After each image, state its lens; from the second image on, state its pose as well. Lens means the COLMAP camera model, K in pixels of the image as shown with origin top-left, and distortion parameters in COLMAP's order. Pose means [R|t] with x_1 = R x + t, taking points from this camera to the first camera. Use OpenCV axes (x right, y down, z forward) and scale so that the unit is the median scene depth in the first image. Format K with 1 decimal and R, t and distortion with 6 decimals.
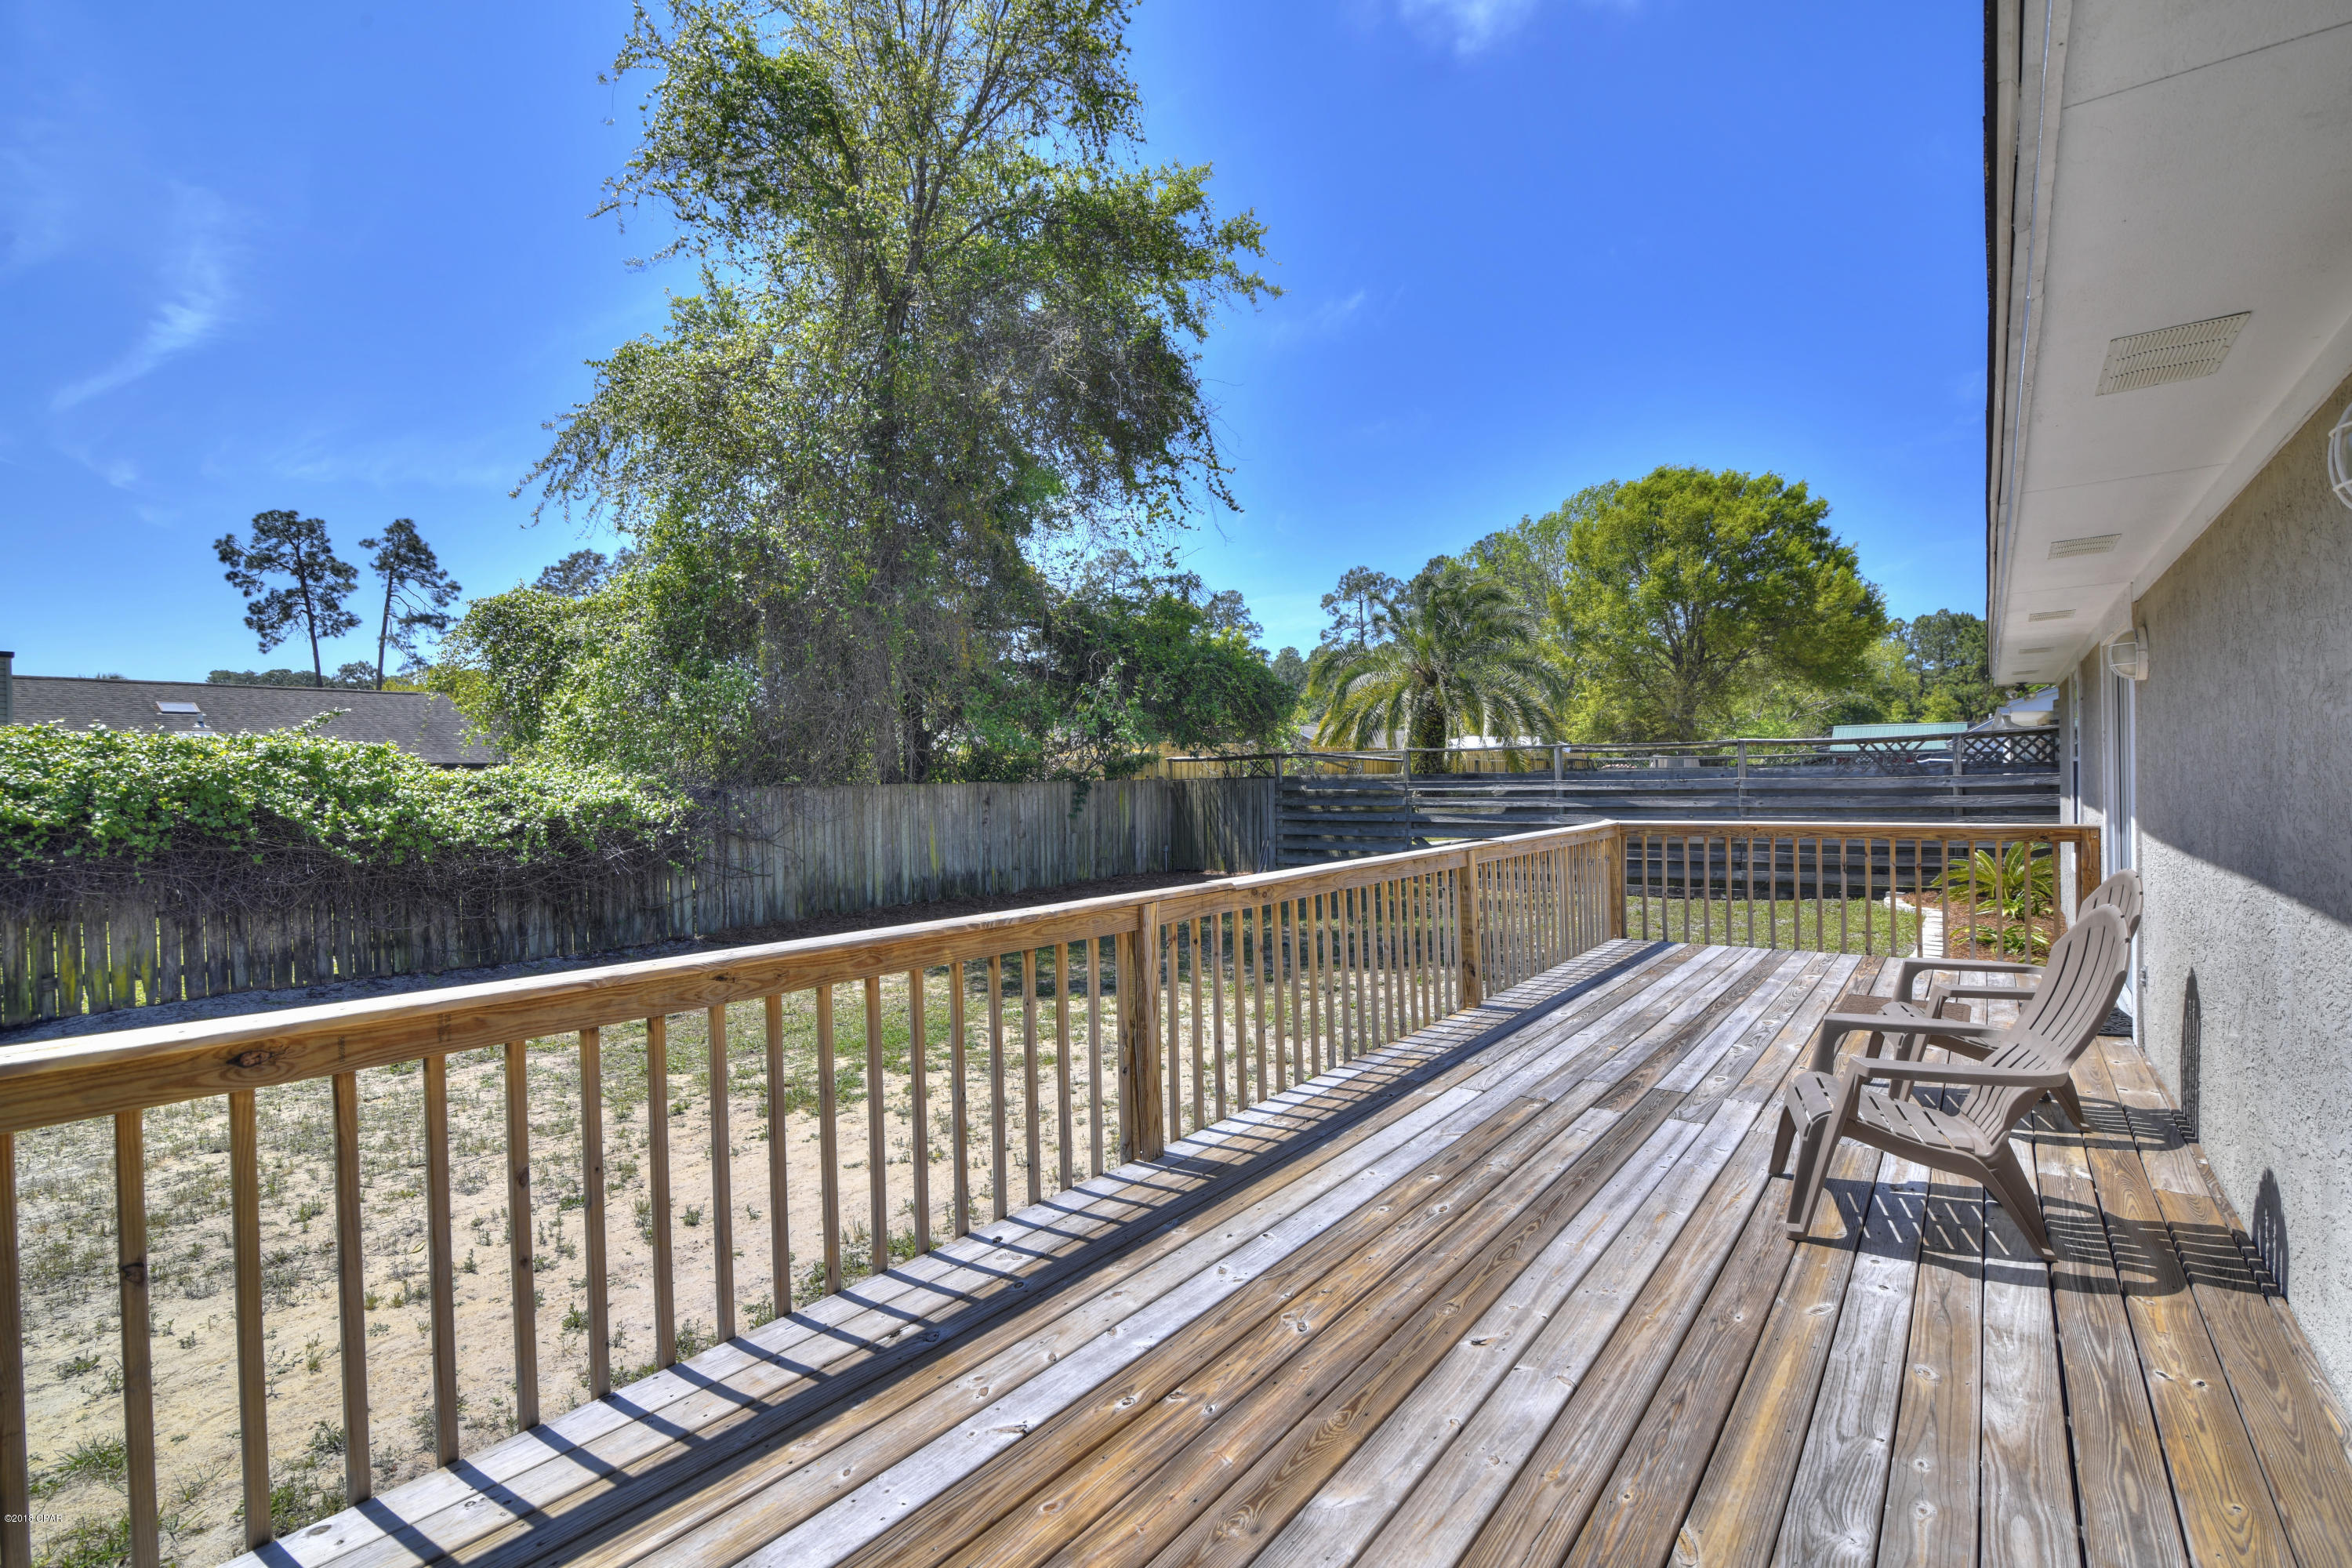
lens RADIAL K [[1092.7, 0, 1170.6], [0, 1092.7, 784.2], [0, 0, 1]] dist [-0.014175, 0.000698]
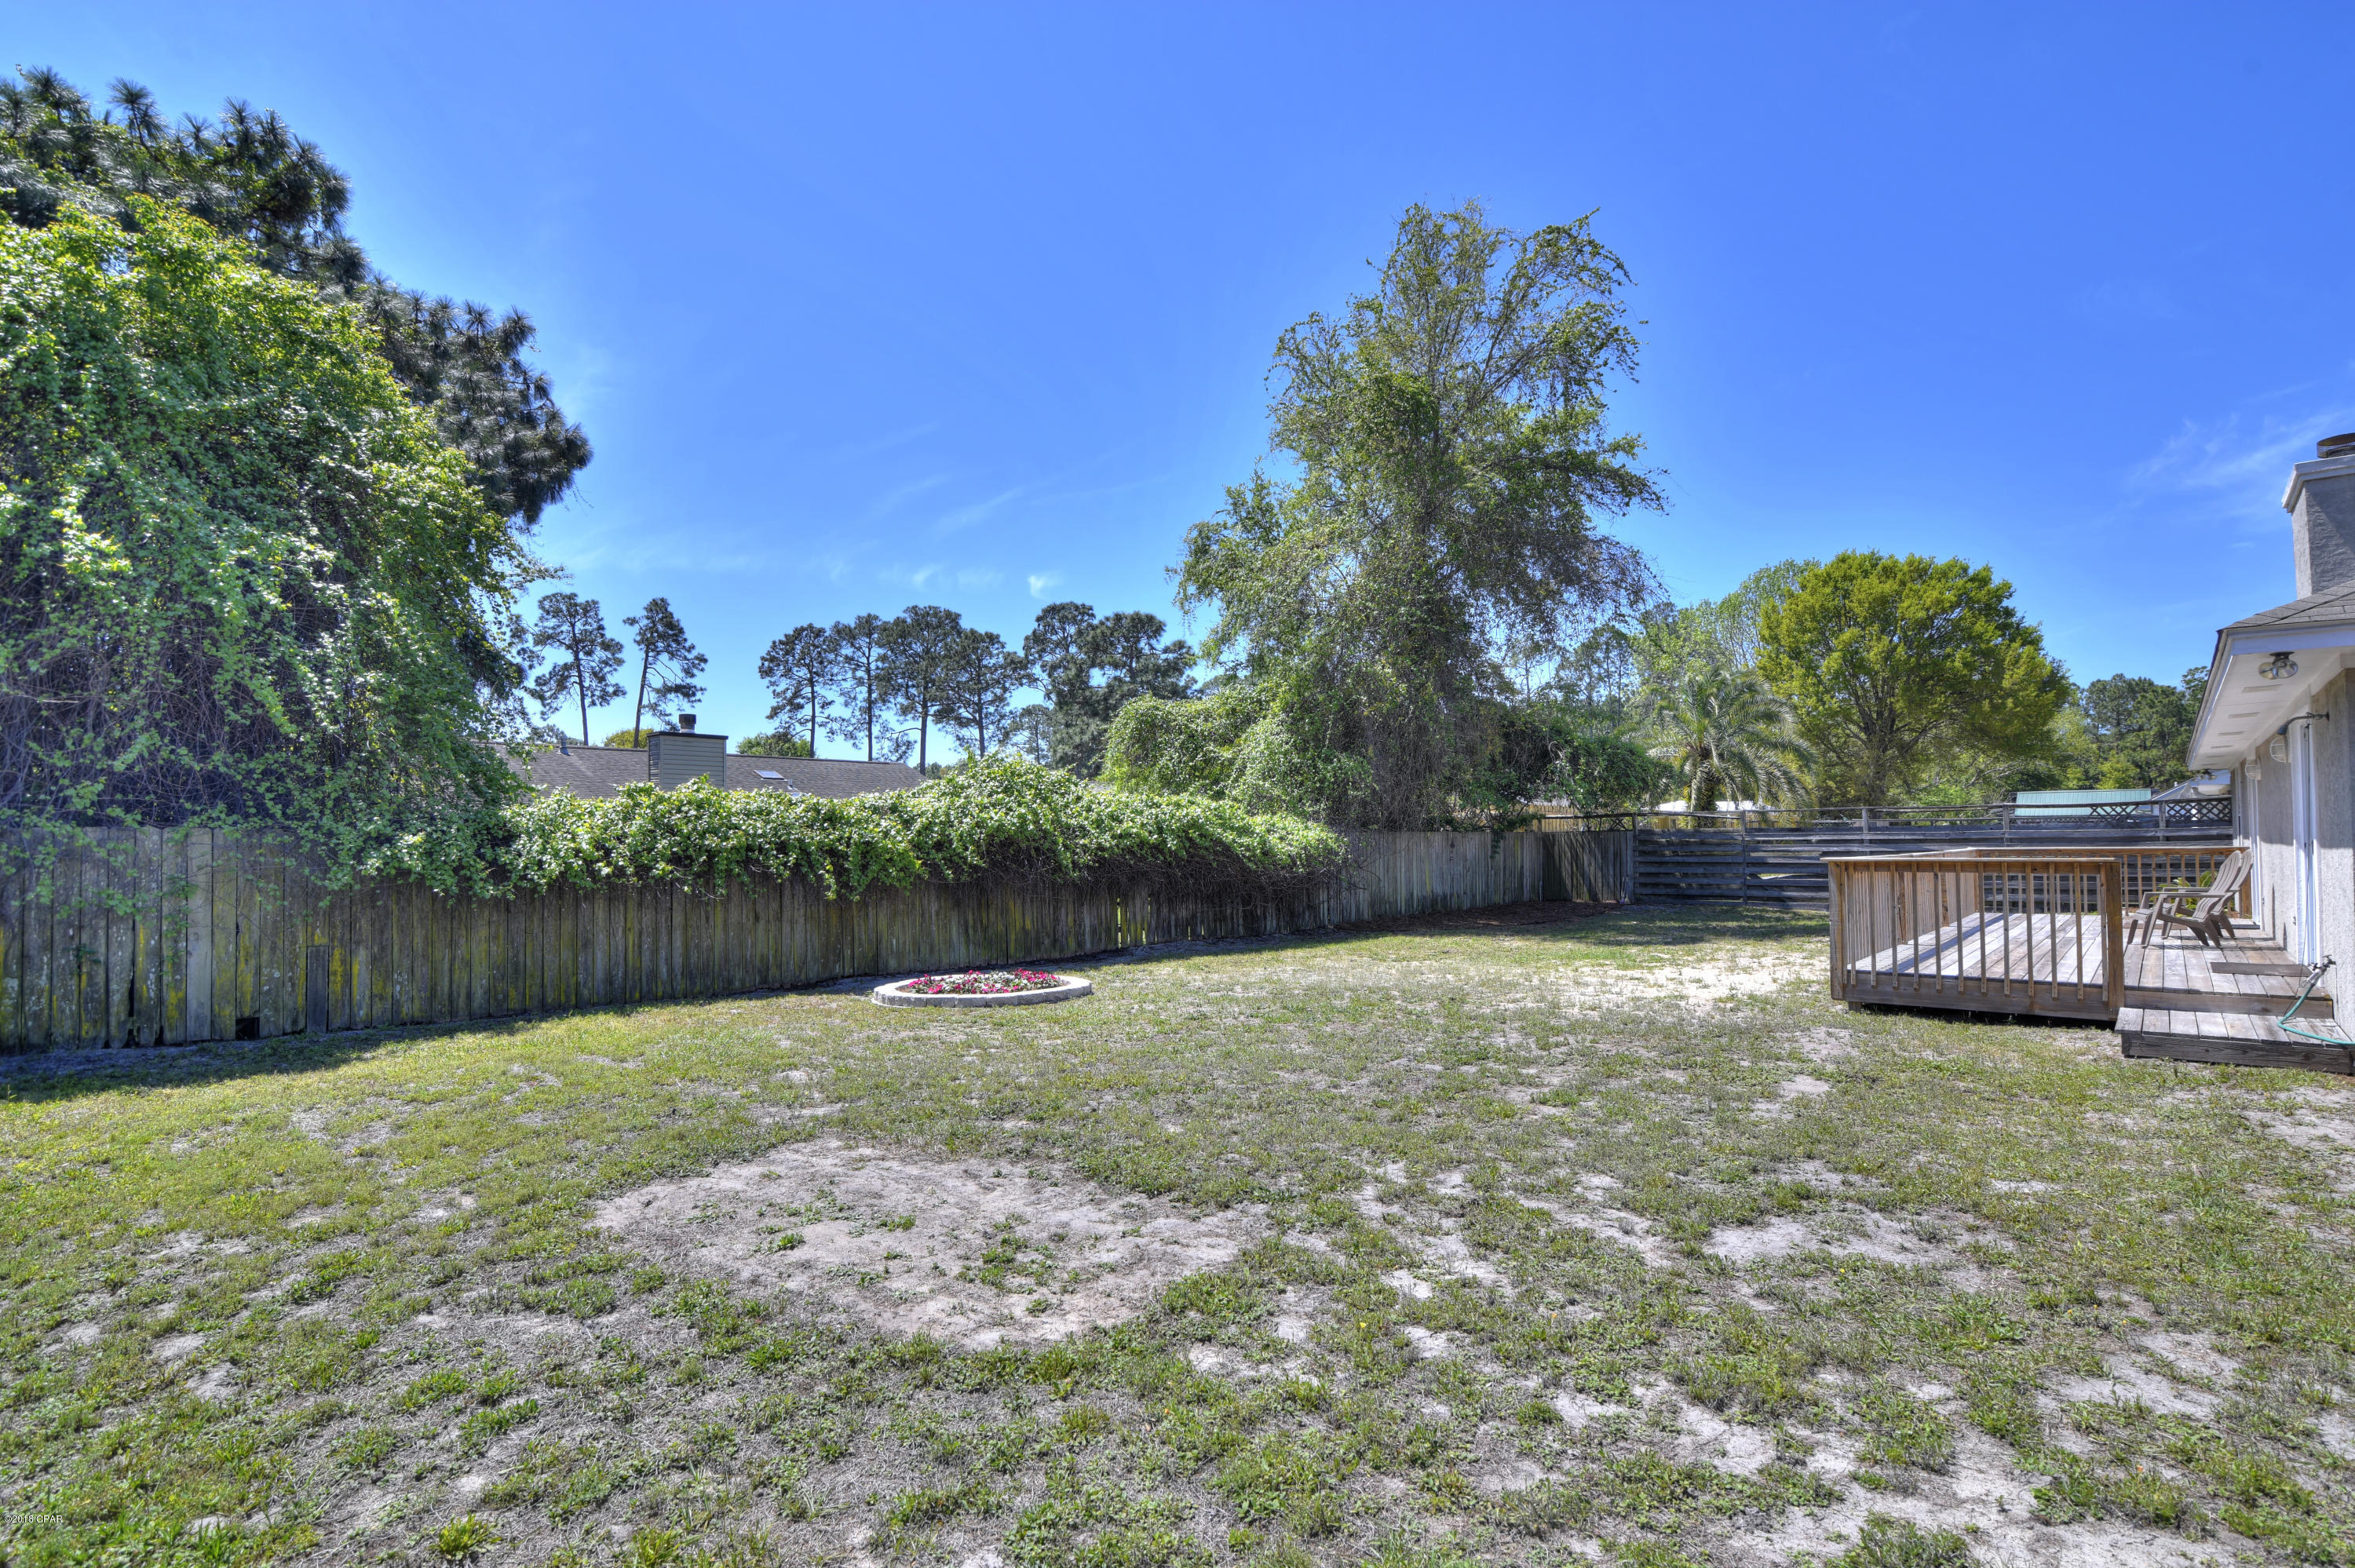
lens RADIAL K [[1127.9, 0, 1212.6], [0, 1127.9, 815.1], [0, 0, 1]] dist [-0.013599, 0.000374]
pose [[0.998170, 0.004970, -0.060263, -0.118645], [-0.006728, 0.999557, -0.028995, 0.006602], [0.060093, 0.029348, 0.997761, -0.149480]]
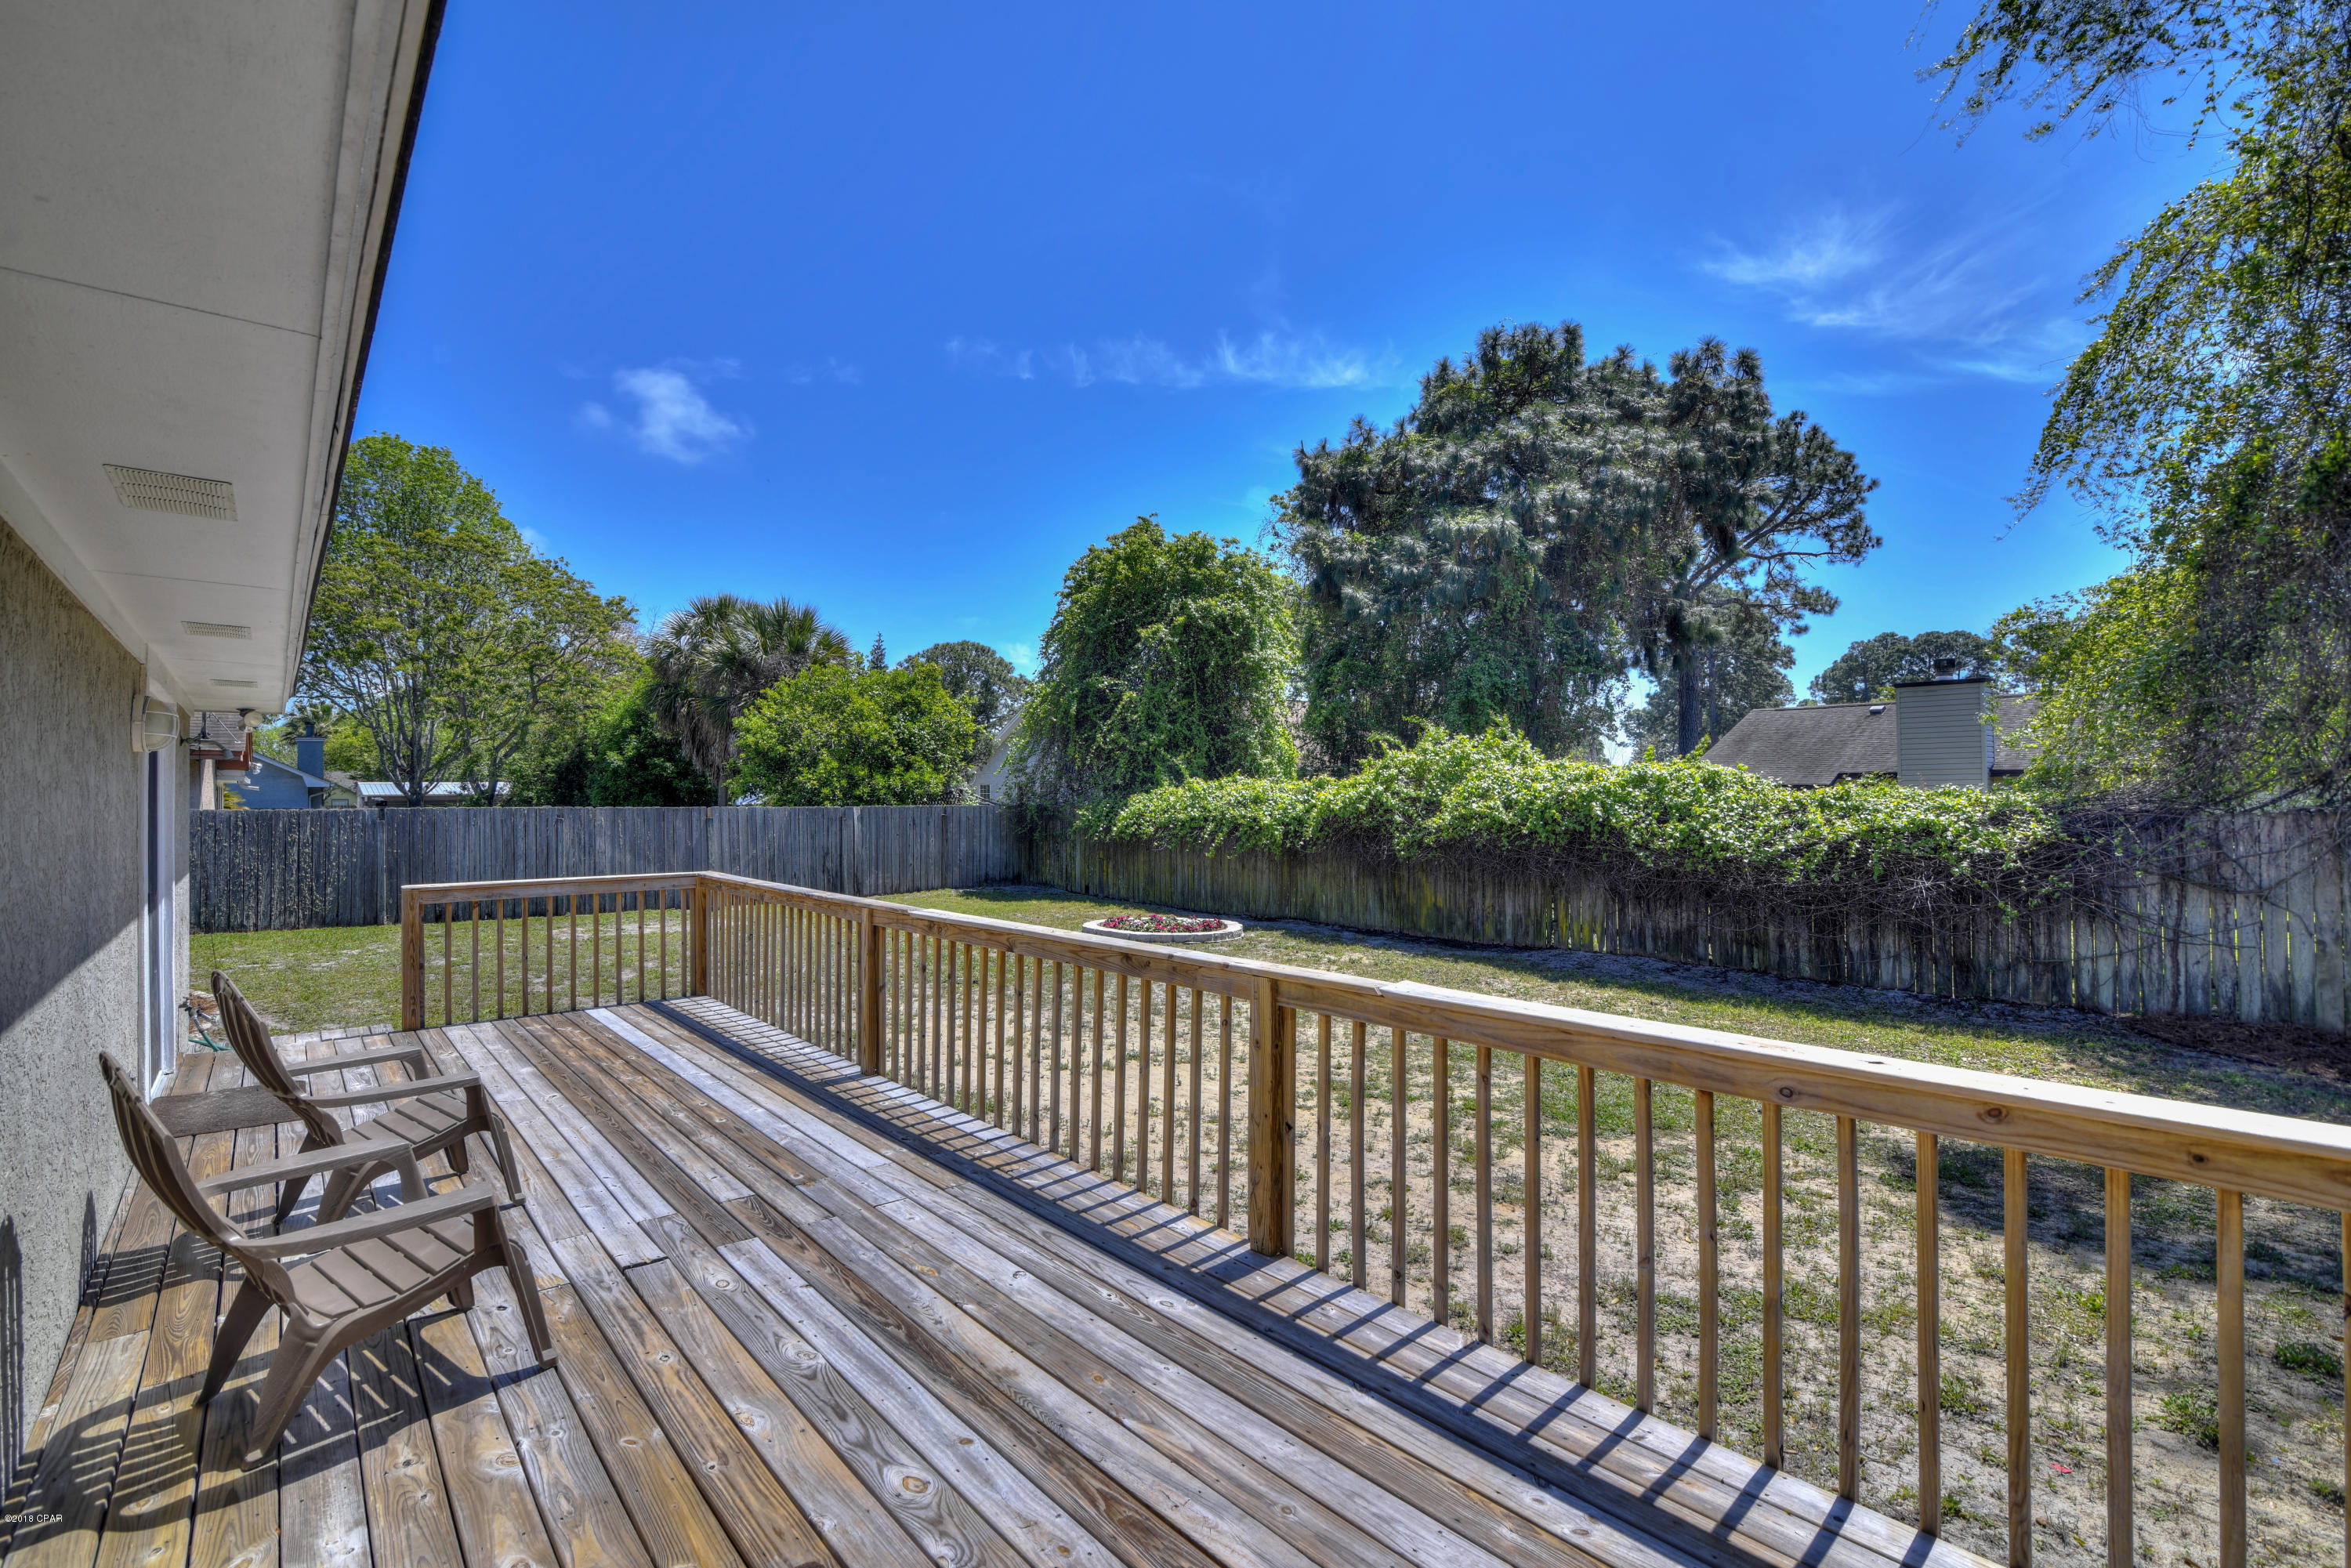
lens RADIAL K [[1092.2, 0, 1170.1], [0, 1092.2, 784.2], [0, 0, 1]] dist [-0.014175, 0.000698]
pose [[-0.230288, 0.005939, -0.973104, 0.080227], [0.004436, 0.999977, 0.005053, -0.004092], [0.973112, -0.003153, -0.230309, 0.103166]]
